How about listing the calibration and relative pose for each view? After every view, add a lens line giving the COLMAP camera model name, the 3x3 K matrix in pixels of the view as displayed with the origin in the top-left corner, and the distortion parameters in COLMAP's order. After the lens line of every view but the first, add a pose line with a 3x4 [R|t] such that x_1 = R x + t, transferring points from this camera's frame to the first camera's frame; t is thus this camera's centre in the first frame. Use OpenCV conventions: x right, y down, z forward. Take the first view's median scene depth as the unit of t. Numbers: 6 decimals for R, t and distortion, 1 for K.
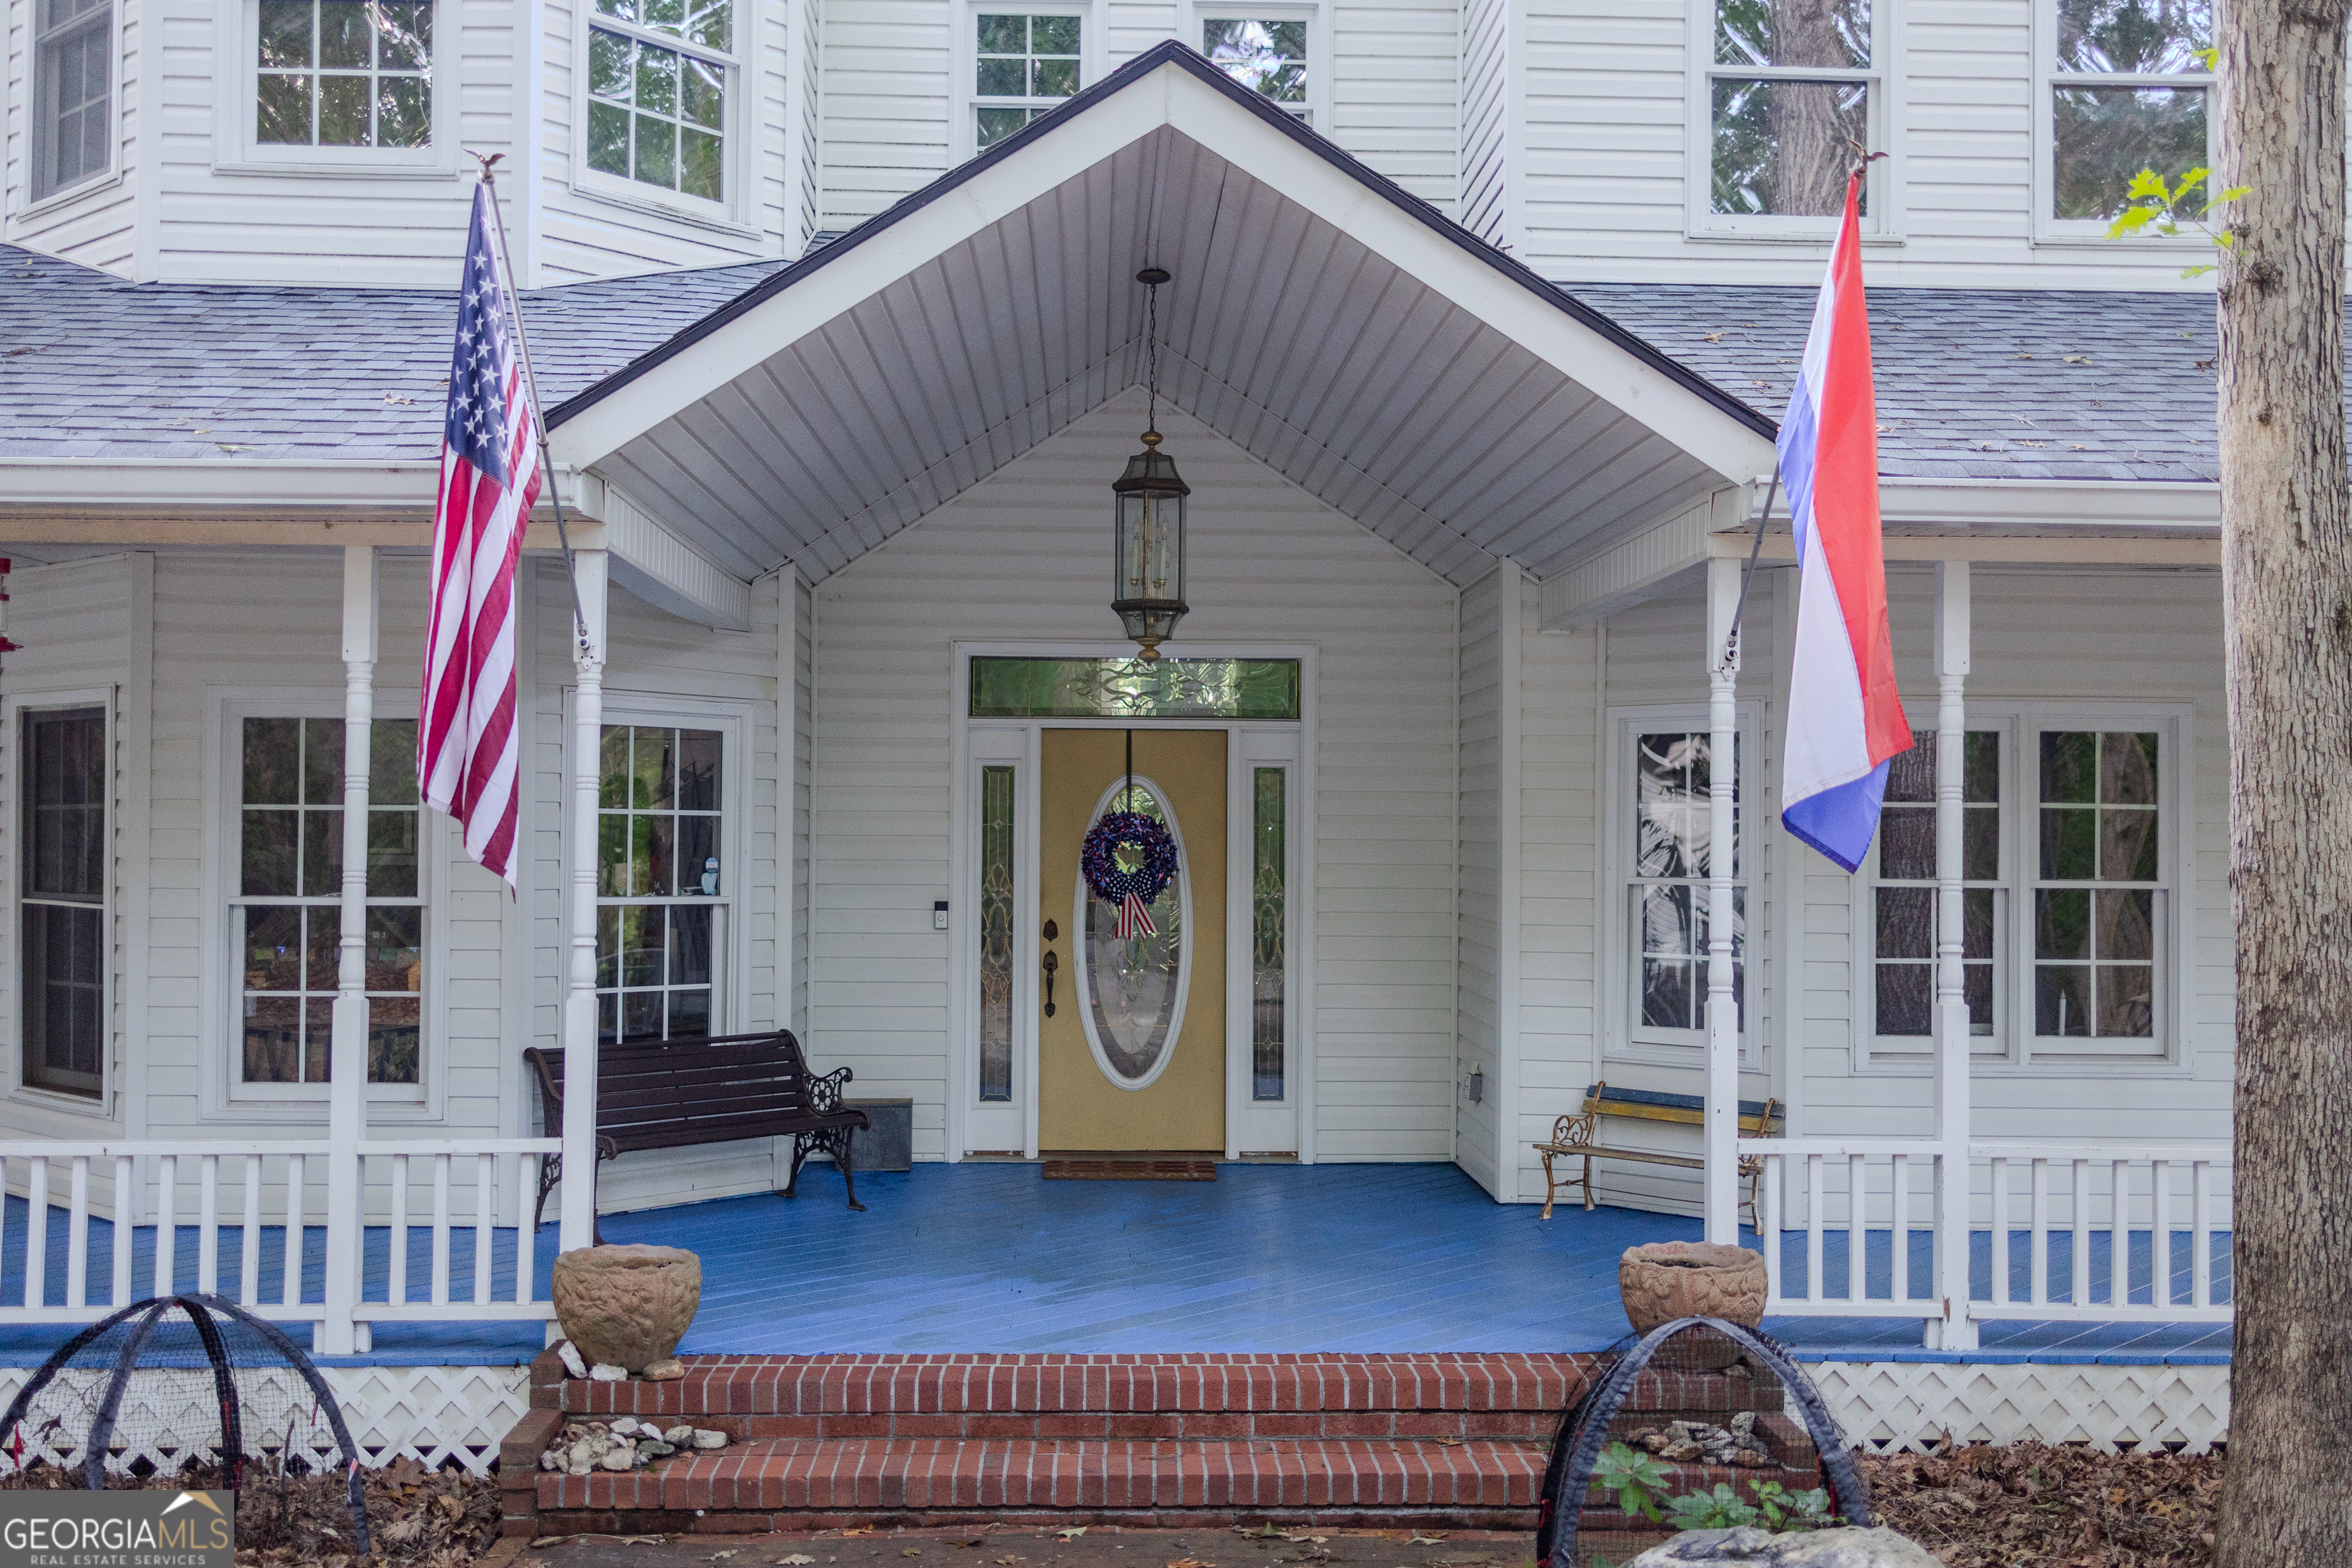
lens RADIAL K [[2334.3, 0, 1176.0], [0, 2334.3, 784.0], [0, 0, 1]] dist [0.062665, -0.149279]
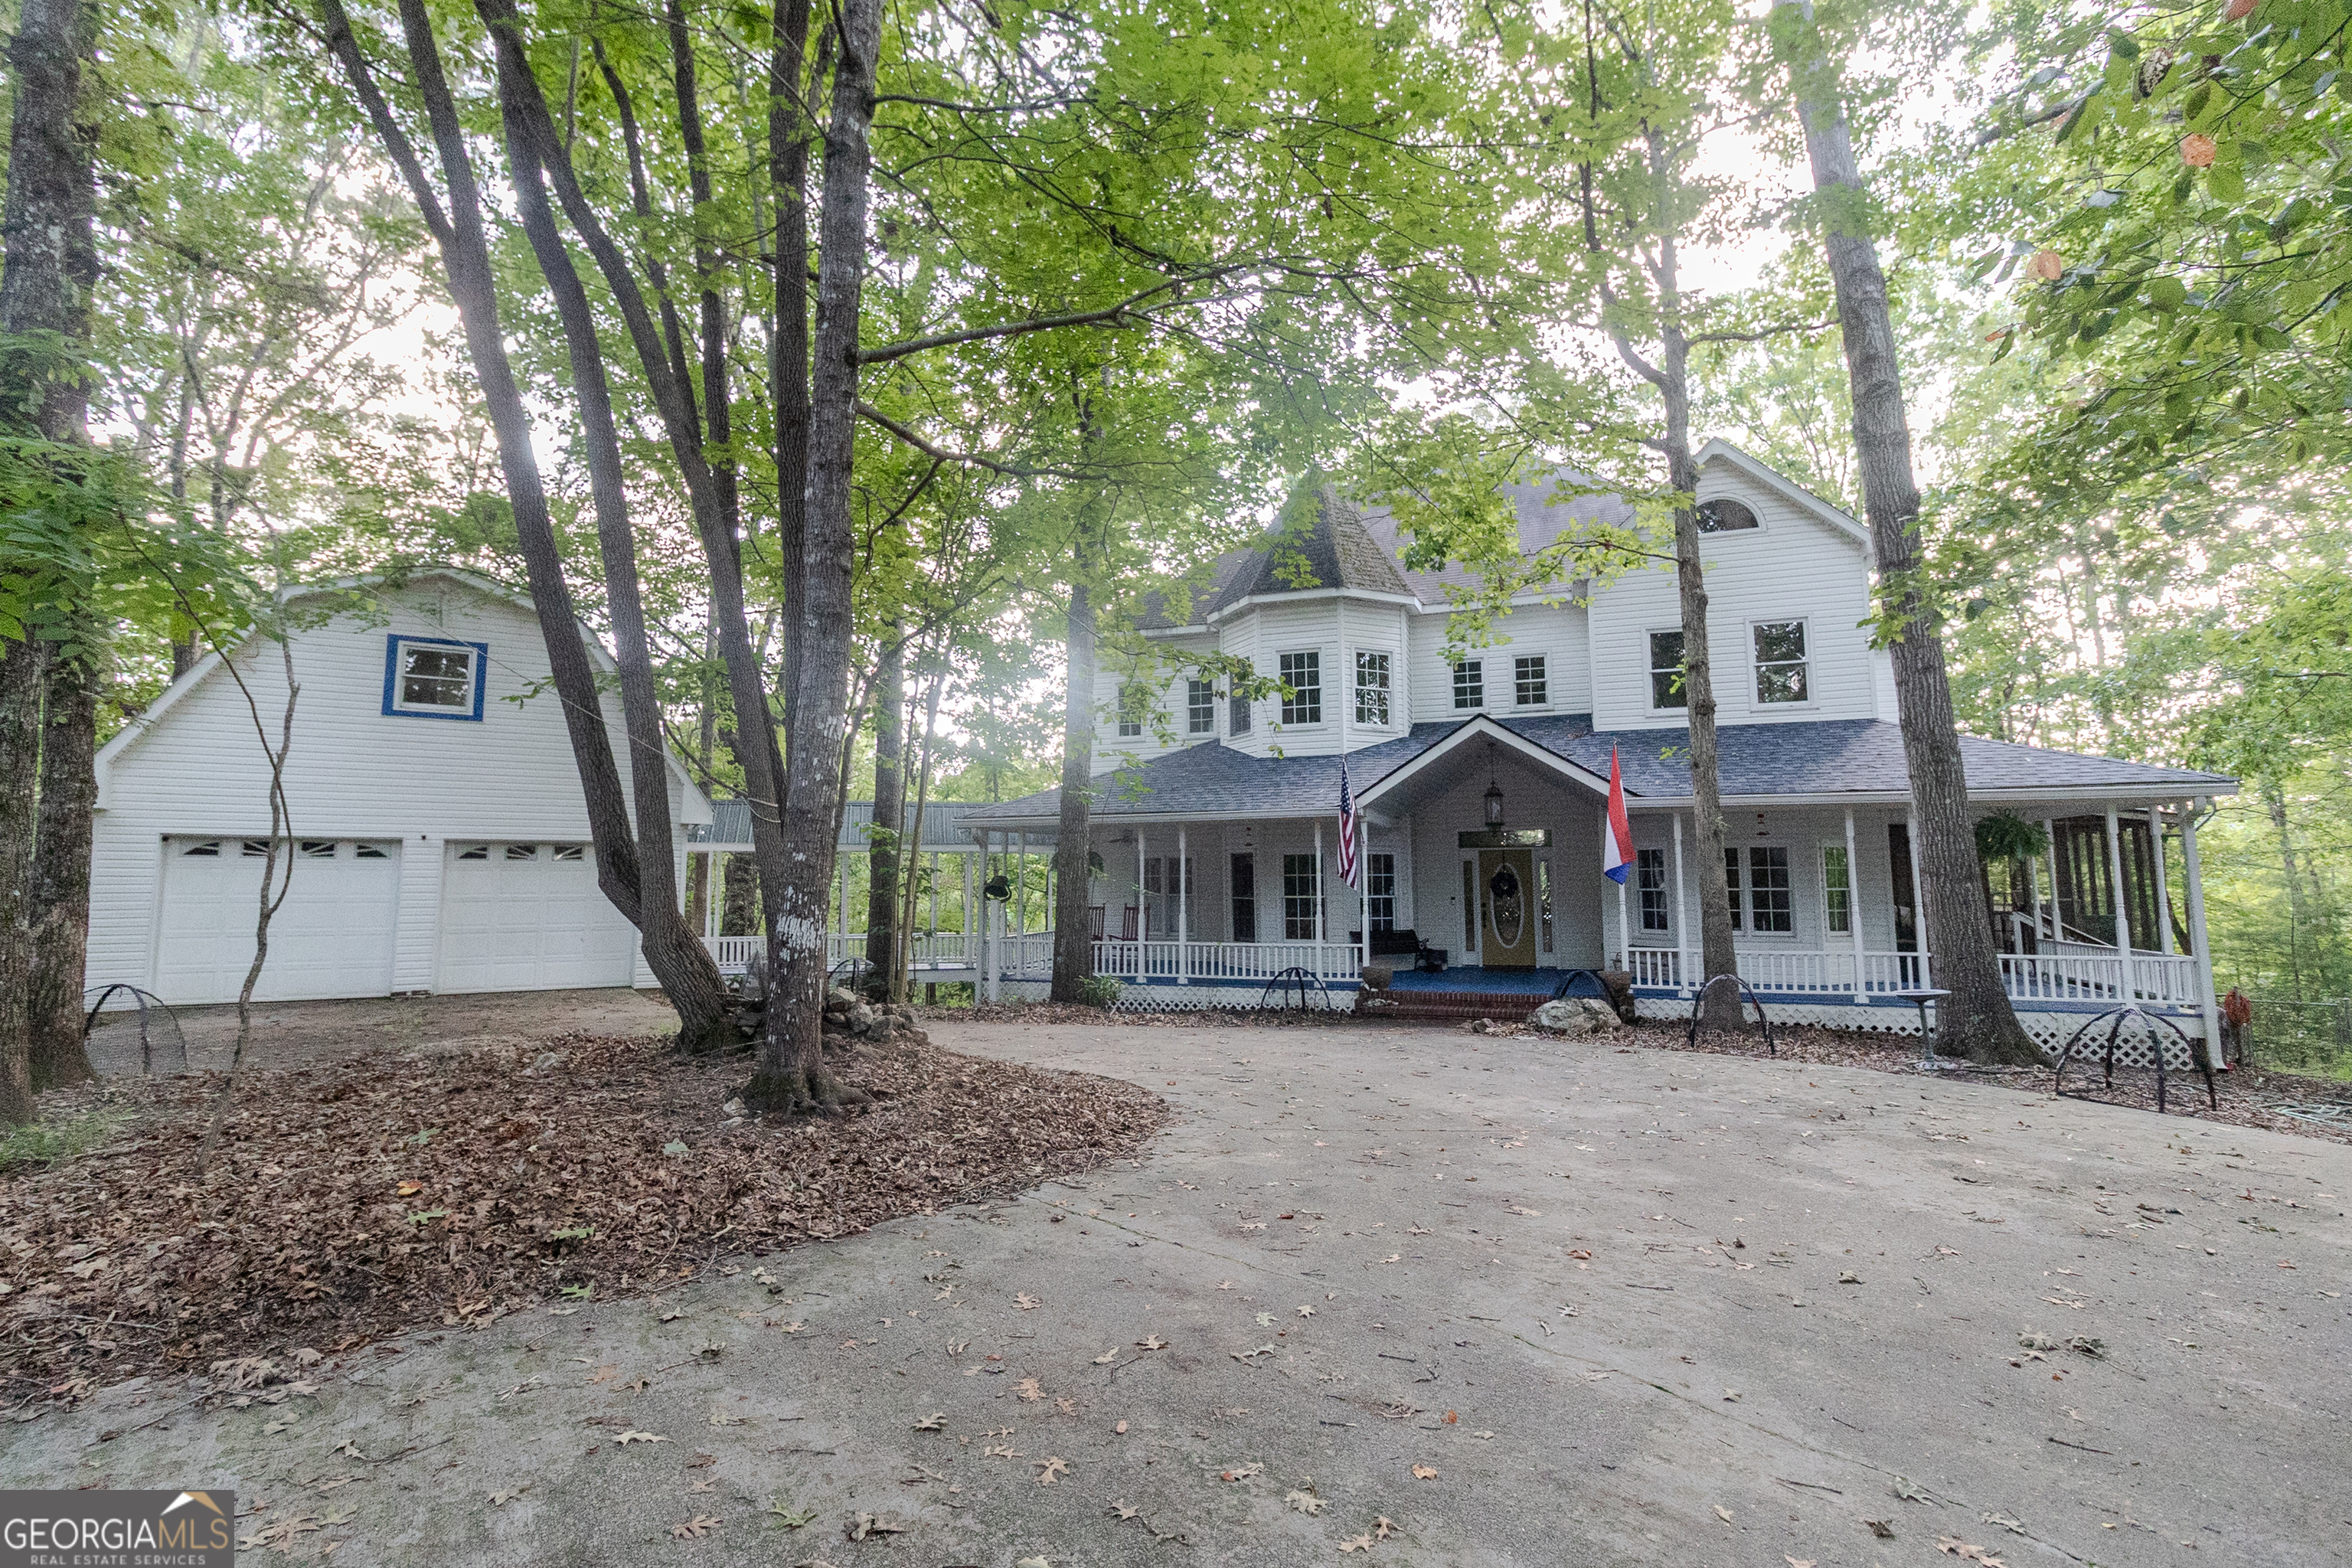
lens RADIAL K [[1075.8, 0, 1177.9], [0, 1075.8, 756.6], [0, 0, 1]] dist [0.001806, 0.000936]
pose [[0.923468, -0.056994, -0.379418, 0.187366], [0.021764, 0.995095, -0.096505, -0.020860], [0.383057, 0.080862, 0.920178, -0.914044]]
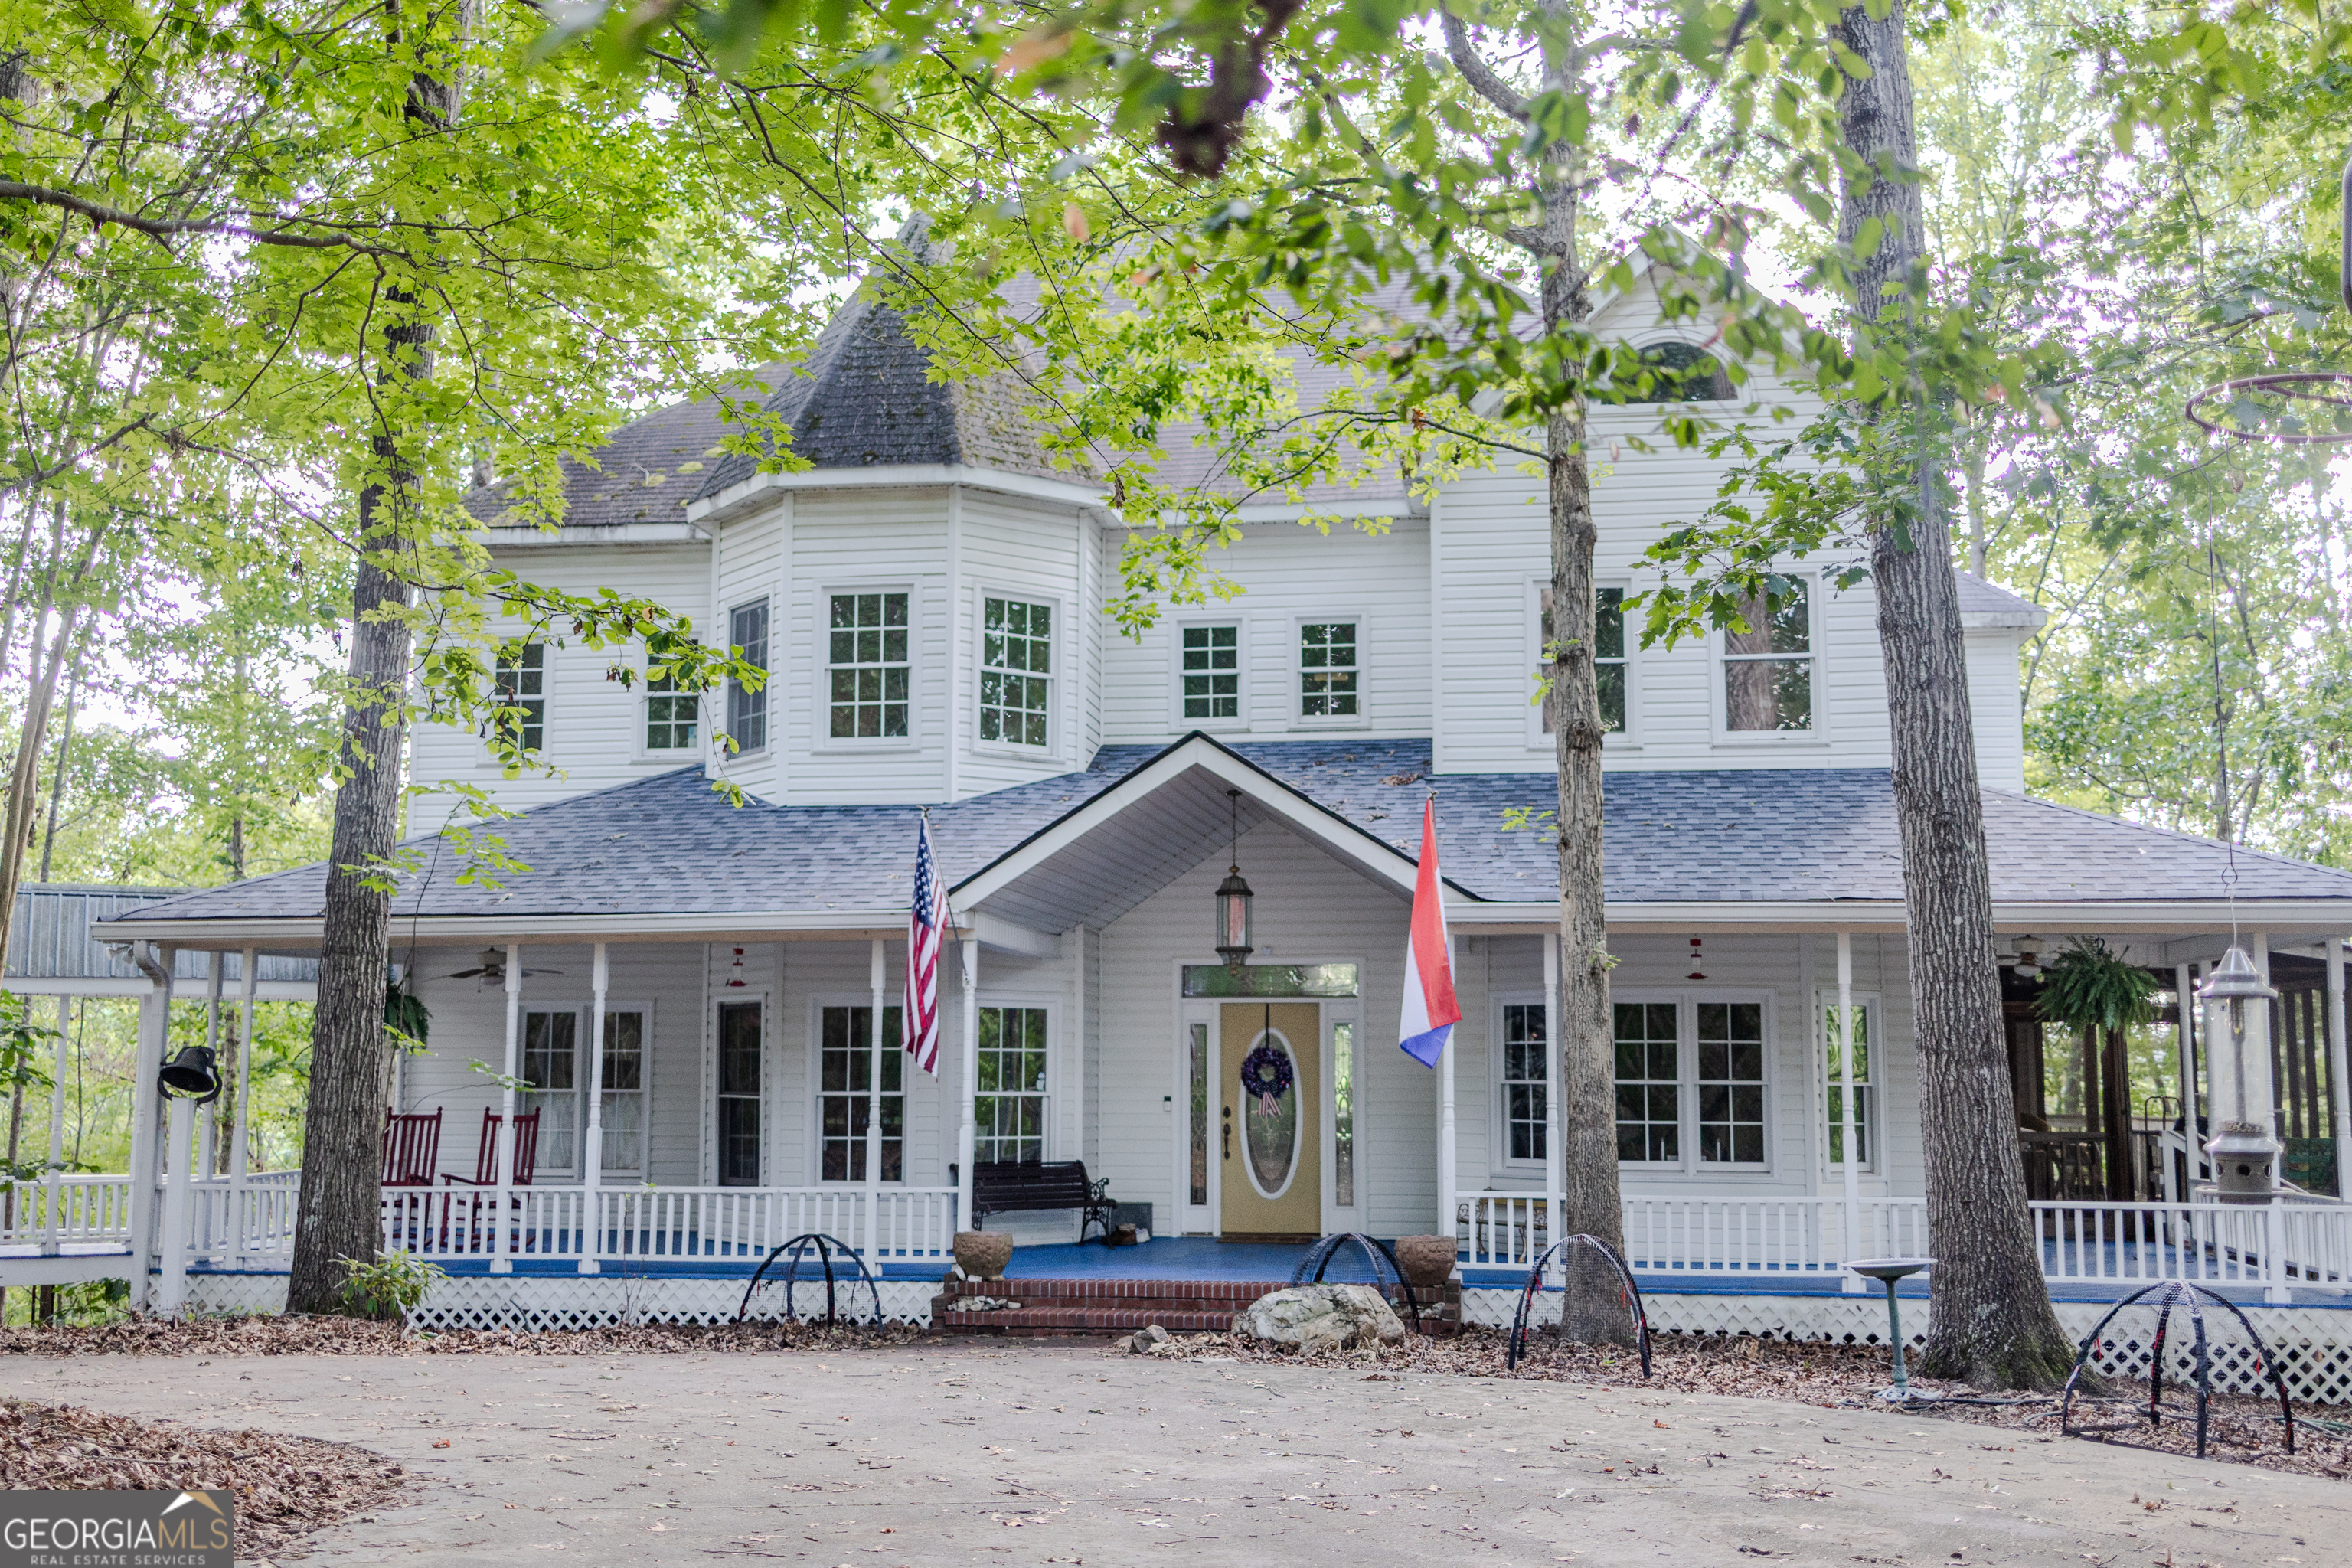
lens RADIAL K [[2334.3, 0, 1176.0], [0, 2334.3, 784.0], [0, 0, 1]] dist [0.062665, -0.149279]
pose [[0.980231, -0.030304, -0.195522, 0.327842], [0.010466, 0.994759, -0.101708, -0.010150], [0.197579, 0.097651, 0.975411, -0.998704]]
